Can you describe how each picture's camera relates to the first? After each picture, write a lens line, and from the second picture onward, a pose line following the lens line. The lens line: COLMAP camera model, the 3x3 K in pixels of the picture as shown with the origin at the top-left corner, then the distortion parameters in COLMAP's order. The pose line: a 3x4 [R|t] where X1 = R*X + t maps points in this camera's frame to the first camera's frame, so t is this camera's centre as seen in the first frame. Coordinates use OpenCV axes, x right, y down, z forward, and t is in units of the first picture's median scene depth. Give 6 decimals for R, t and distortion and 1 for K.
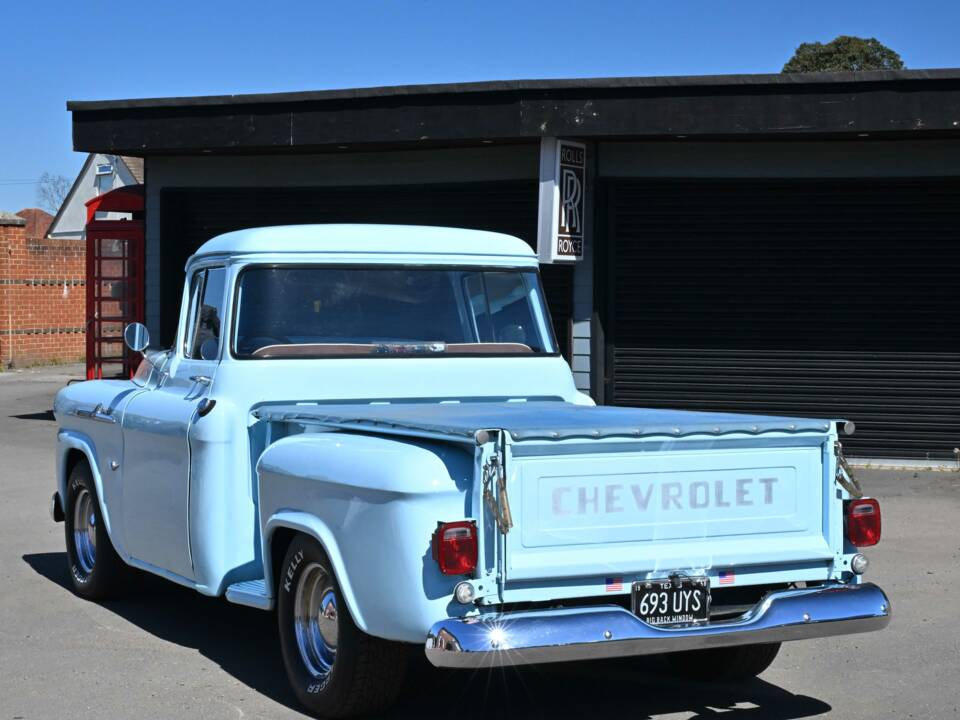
lens RADIAL K [[2055.2, 0, 447.2], [0, 2055.2, 361.9], [0, 0, 1]] dist [-0.045083, 0.141495]
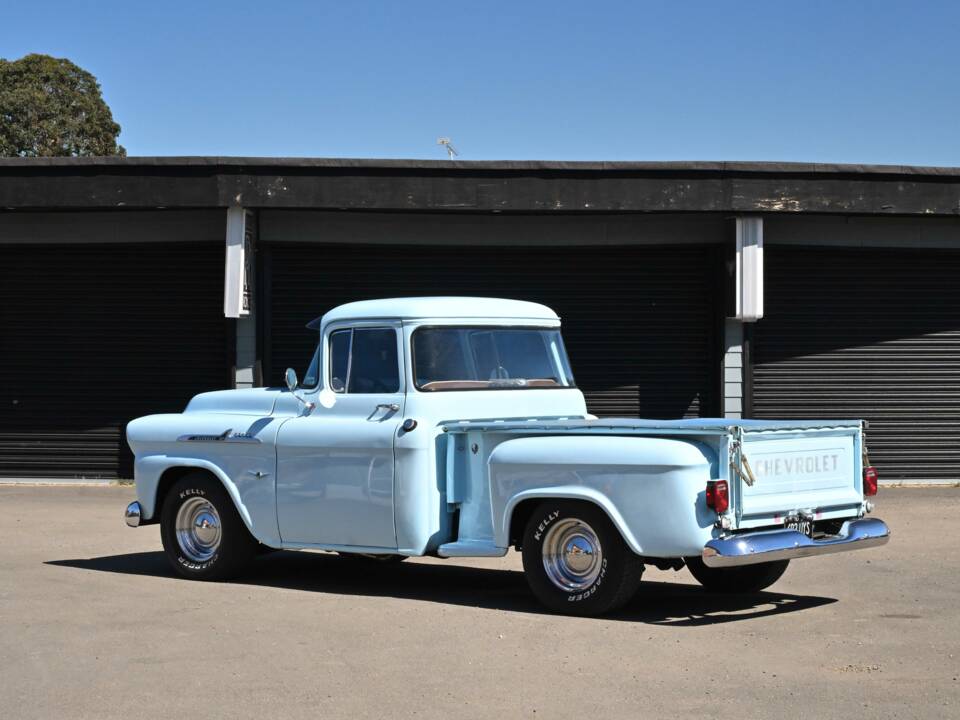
lens RADIAL K [[2583.4, 0, 482.6], [0, 2583.4, 360.2], [0, 0, 1]] dist [-0.071692, -0.005246]
pose [[0.897695, -0.006493, 0.440570, -0.482669], [0.017428, 0.999632, -0.020777, 0.008329], [-0.440273, 0.026329, 0.897478, -0.360809]]
